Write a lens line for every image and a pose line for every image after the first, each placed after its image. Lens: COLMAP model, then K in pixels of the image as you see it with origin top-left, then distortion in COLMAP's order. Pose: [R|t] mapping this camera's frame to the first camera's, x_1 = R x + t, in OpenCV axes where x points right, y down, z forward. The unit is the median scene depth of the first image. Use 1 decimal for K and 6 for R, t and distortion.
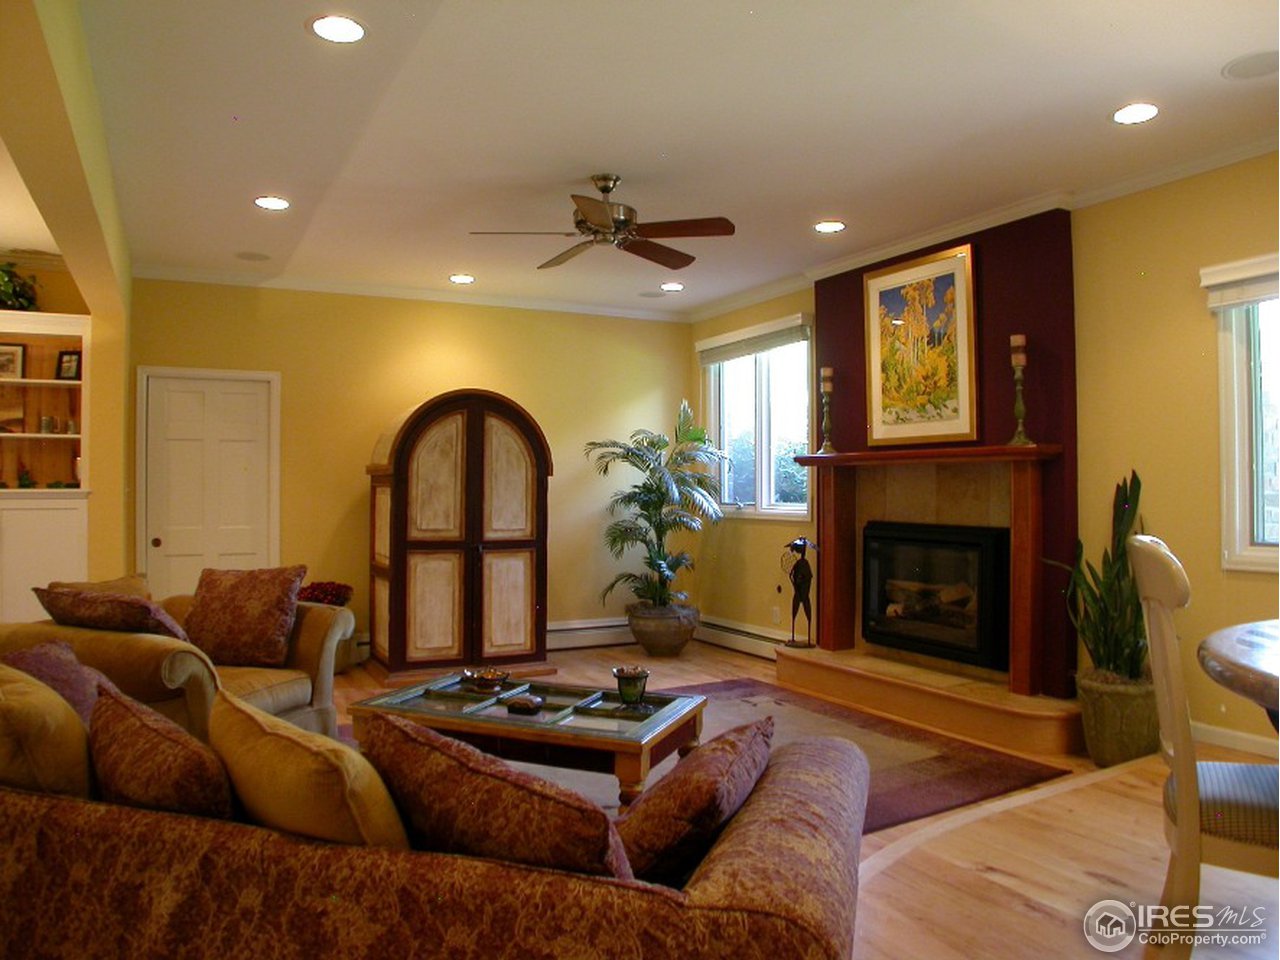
lens RADIAL K [[915.9, 0, 635.0], [0, 915.9, 479.0], [0, 0, 1]] dist [-0.151669, 0.074200]
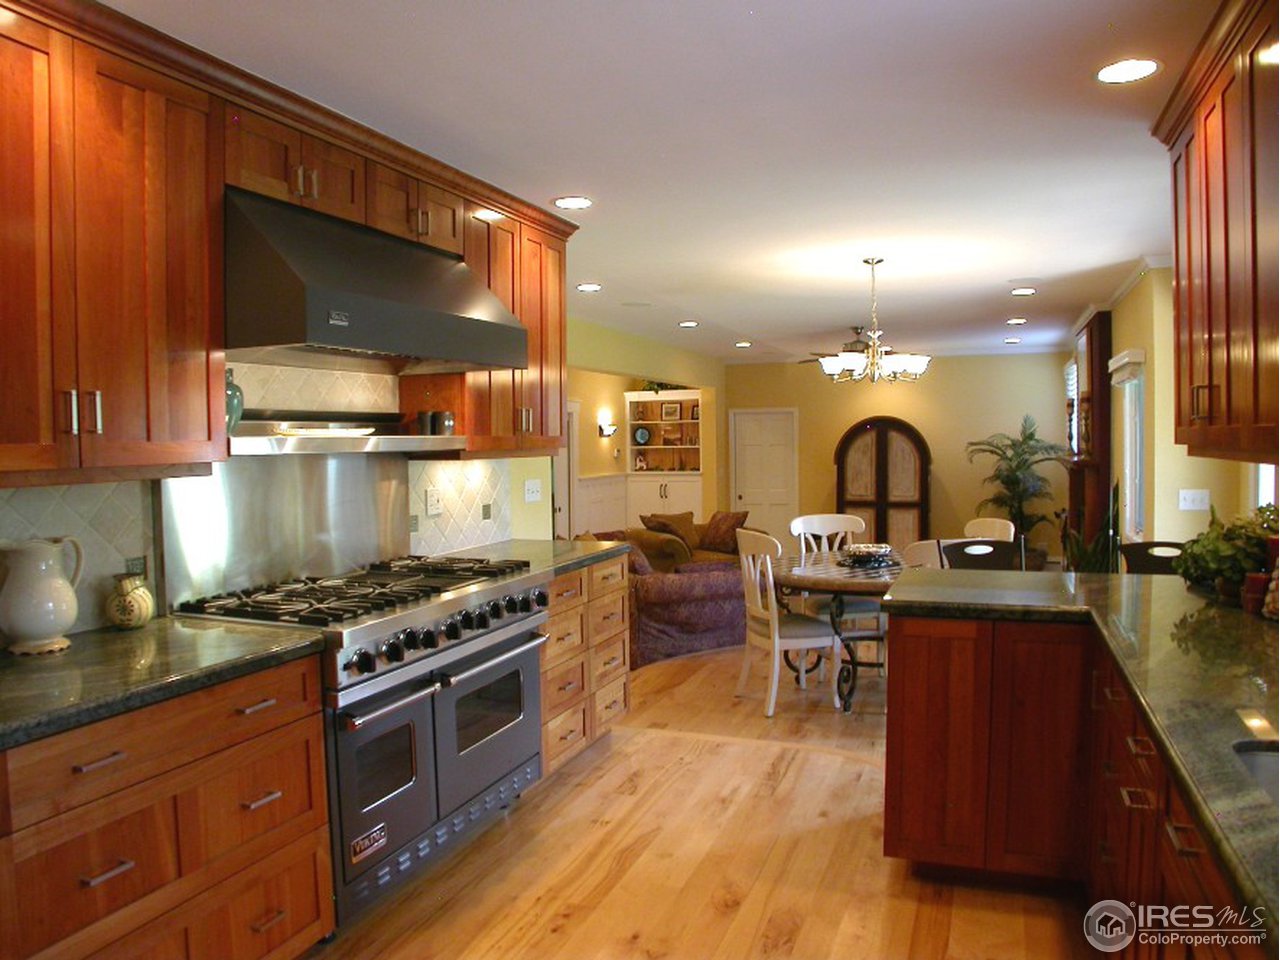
lens RADIAL K [[915.9, 0, 639.1], [0, 915.9, 478.6], [0, 0, 1]] dist [-0.151669, 0.074200]
pose [[0.660212, 0.019904, -0.750816, 0.919103], [0.025127, 0.998504, 0.048566, -0.082454], [0.750659, -0.050929, 0.658724, -0.569554]]
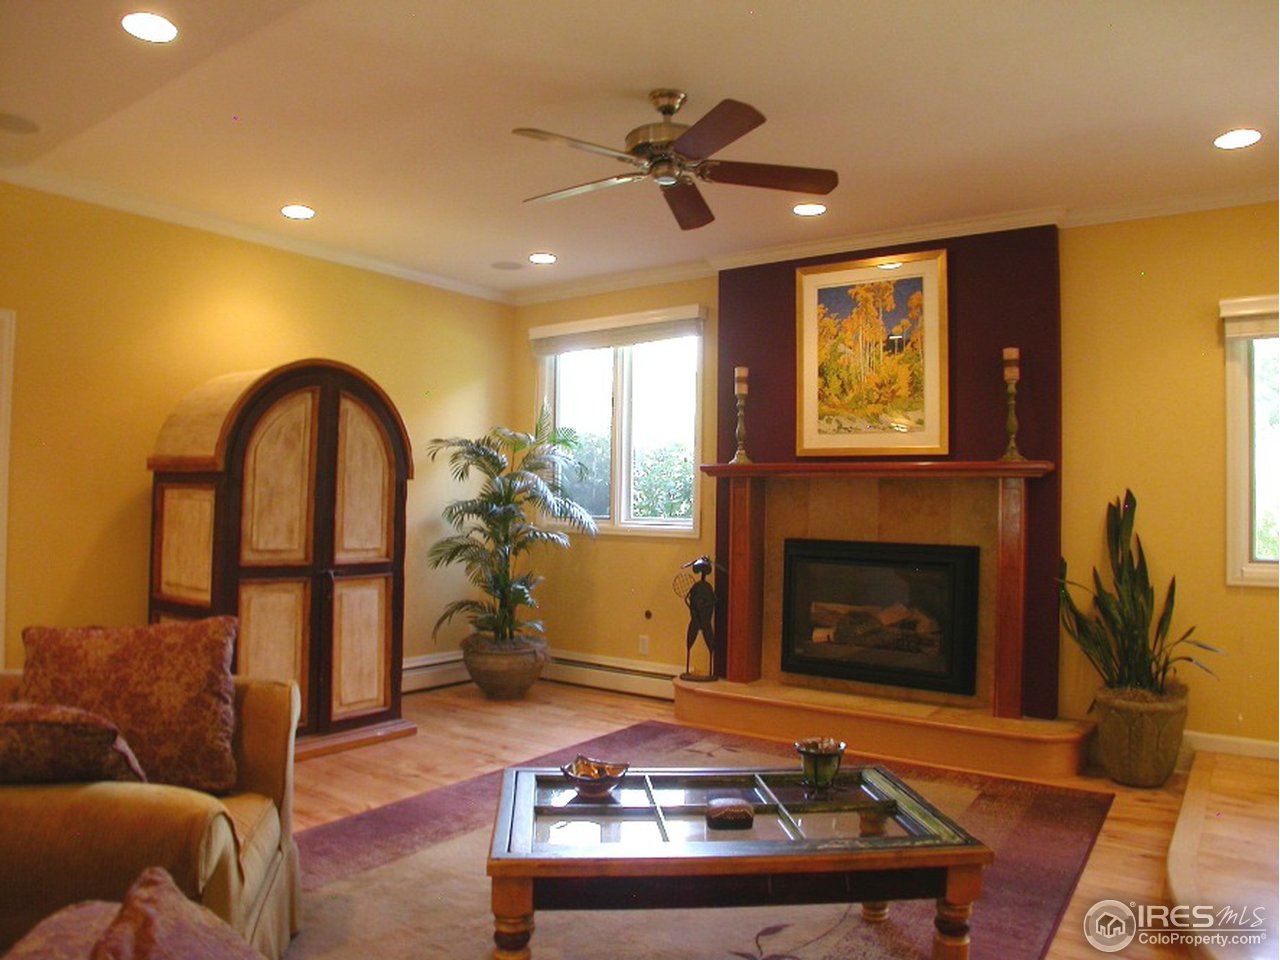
lens RADIAL K [[915.9, 0, 640.7], [0, 915.9, 477.8], [0, 0, 1]] dist [-0.151669, 0.074200]
pose [[0.894074, 0.027586, 0.447069, -0.300577], [-0.022033, 0.999602, -0.017618, 0.005001], [-0.447377, 0.005902, 0.894326, 0.256983]]
